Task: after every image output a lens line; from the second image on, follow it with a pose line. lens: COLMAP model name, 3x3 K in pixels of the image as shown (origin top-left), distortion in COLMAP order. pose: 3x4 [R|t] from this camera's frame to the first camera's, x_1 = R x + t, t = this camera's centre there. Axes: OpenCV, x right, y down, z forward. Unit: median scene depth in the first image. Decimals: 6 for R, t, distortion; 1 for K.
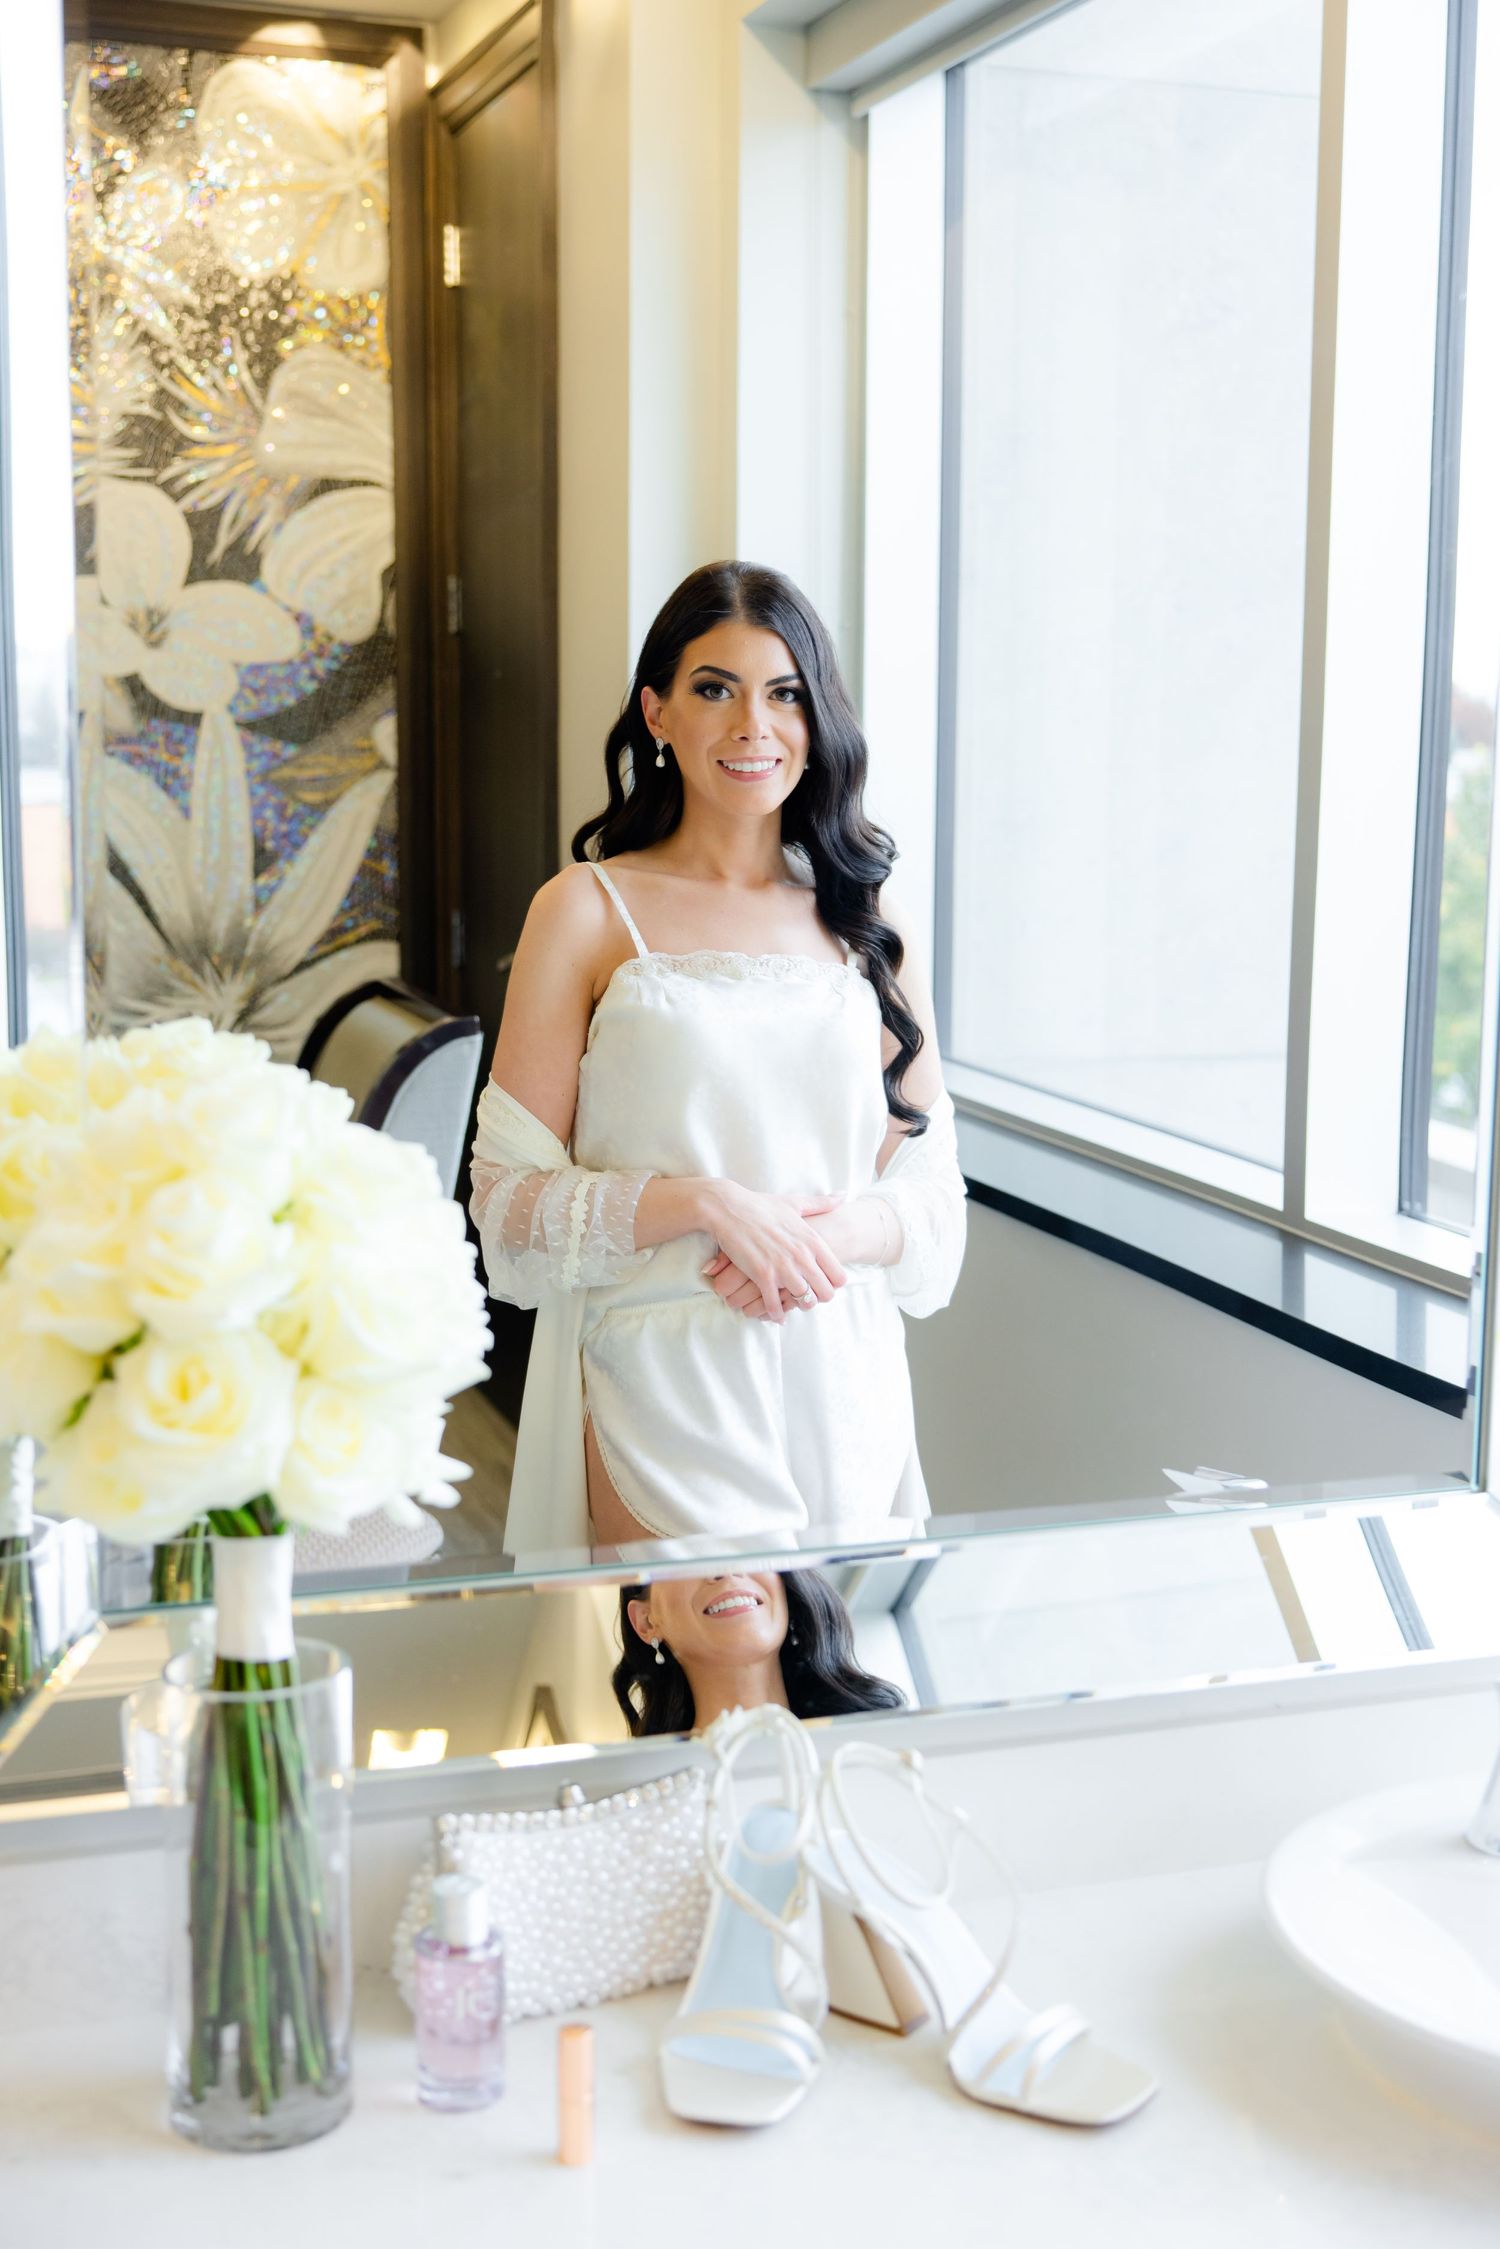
lens RADIAL K [[2741.0, 0, 749.7], [0, 2741.0, 1137.4], [0, 0, 1]] dist [0.017600, -0.015292]
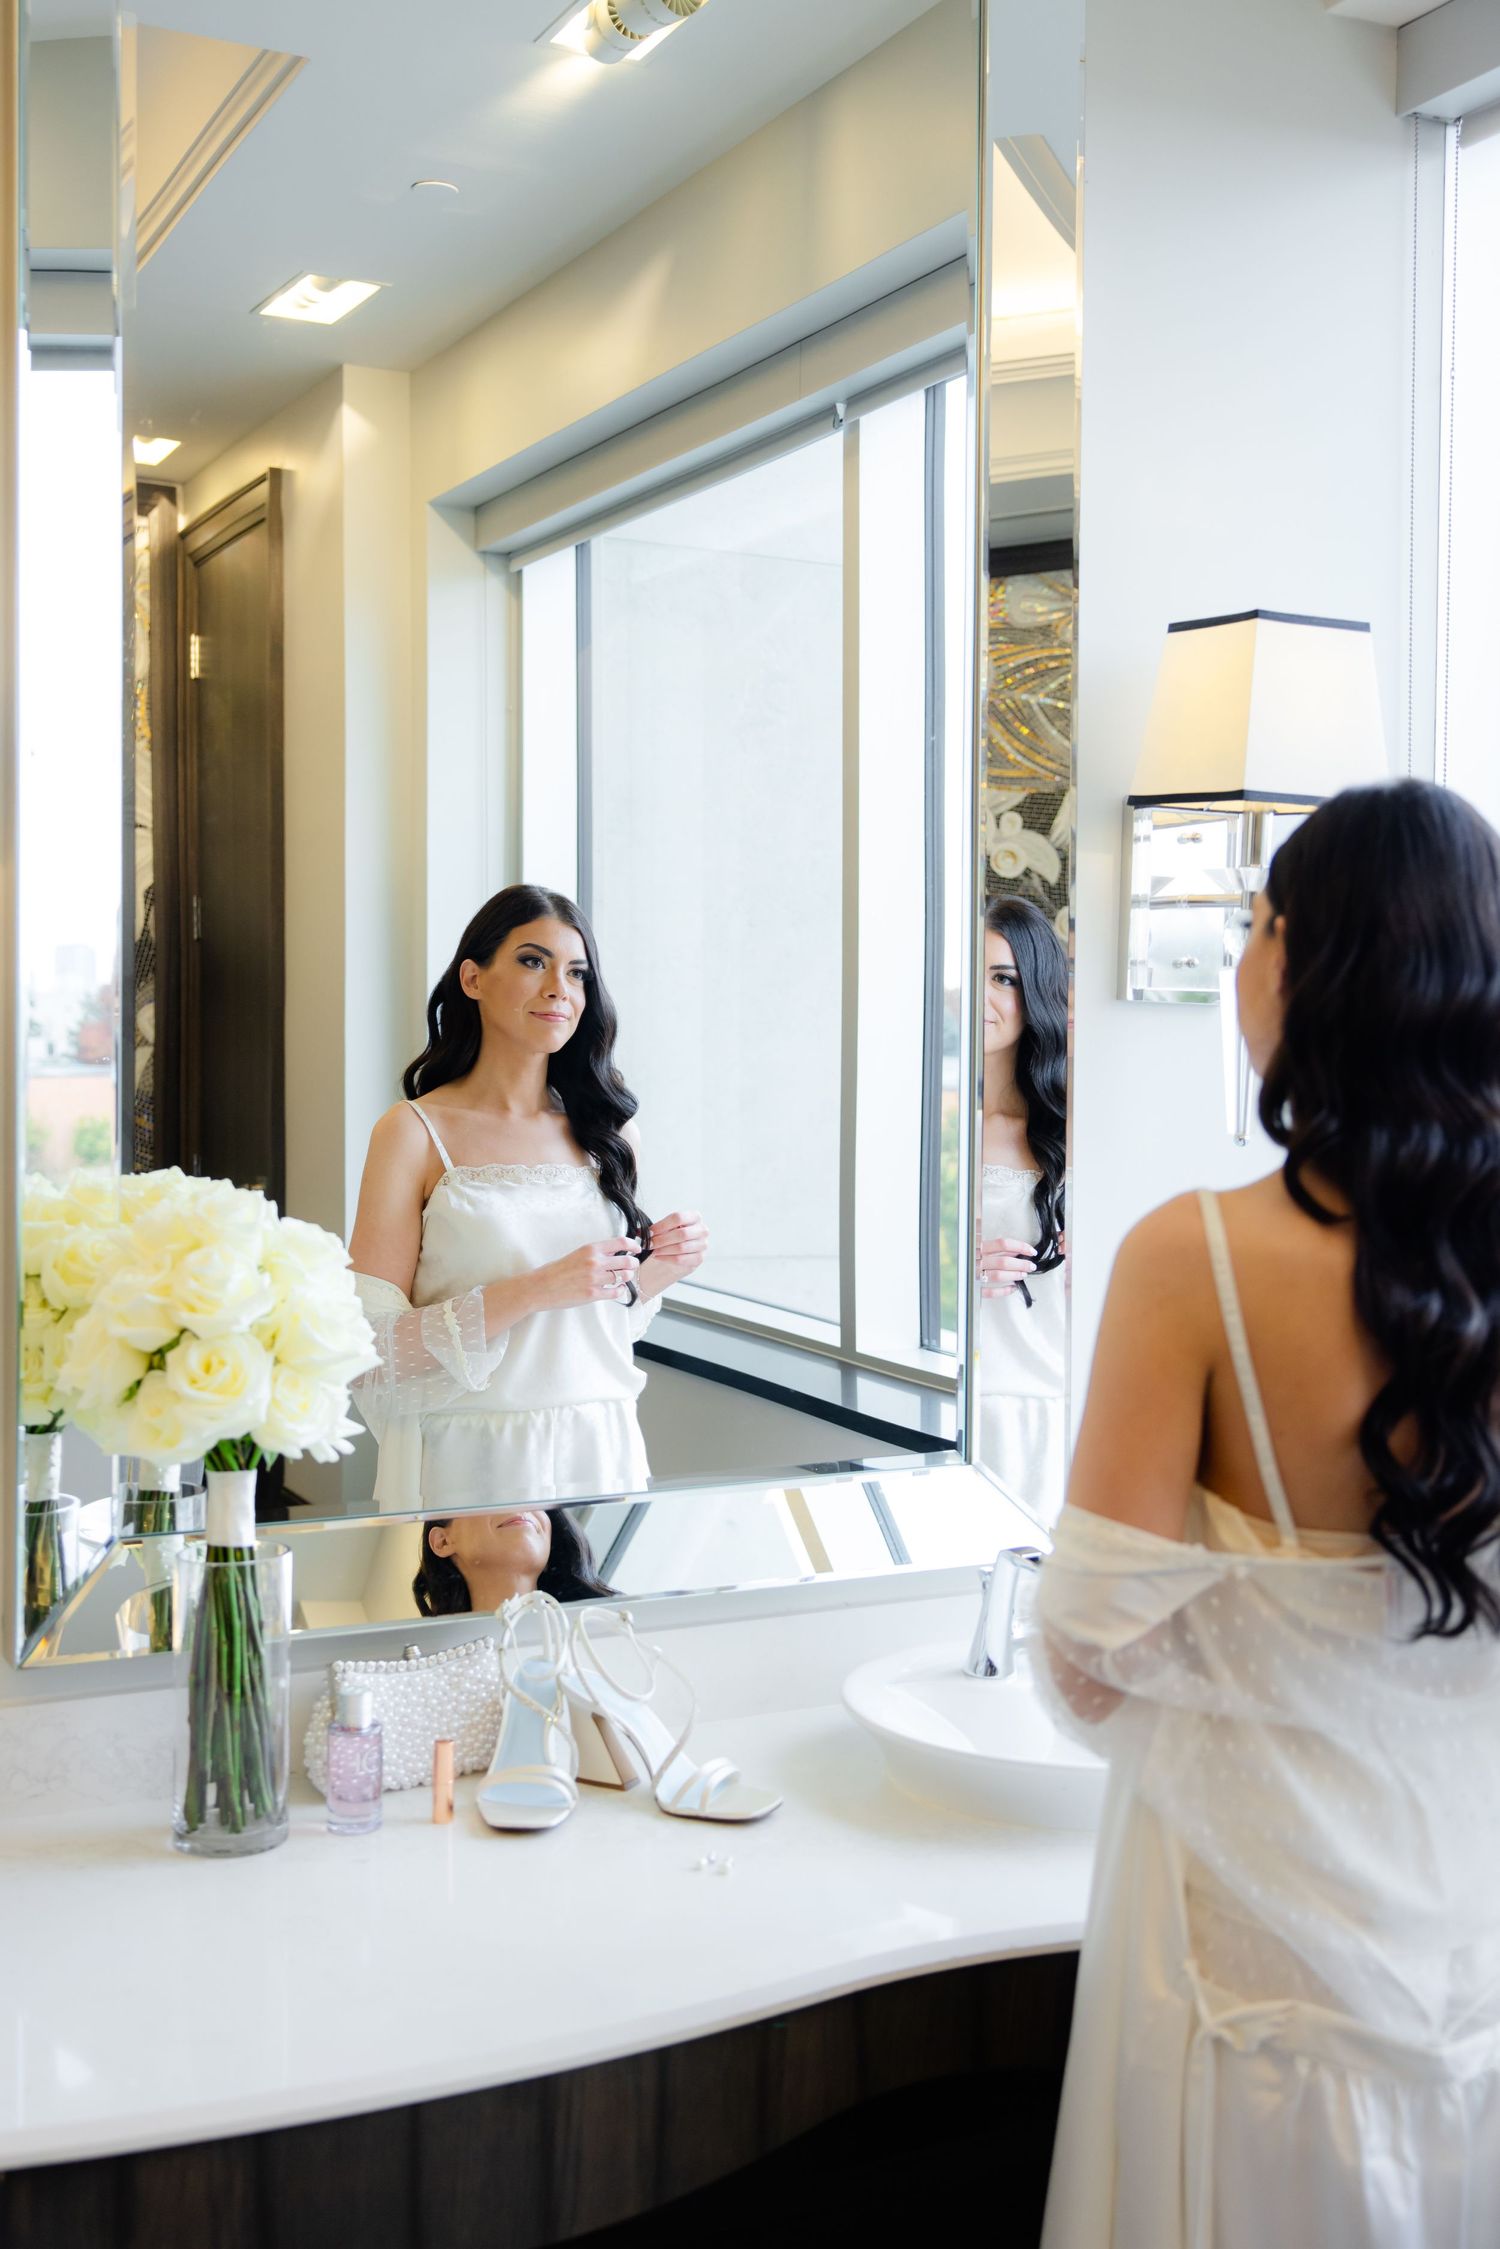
lens RADIAL K [[2339.8, 0, 720.9], [0, 2339.8, 1070.3], [0, 0, 1]] dist [-0.012469, 0.285875]
pose [[0.989614, -0.000592, 0.143750, -0.084151], [0.019144, 0.991627, -0.127705, 0.083200], [-0.142471, 0.129130, 0.981340, -0.407194]]
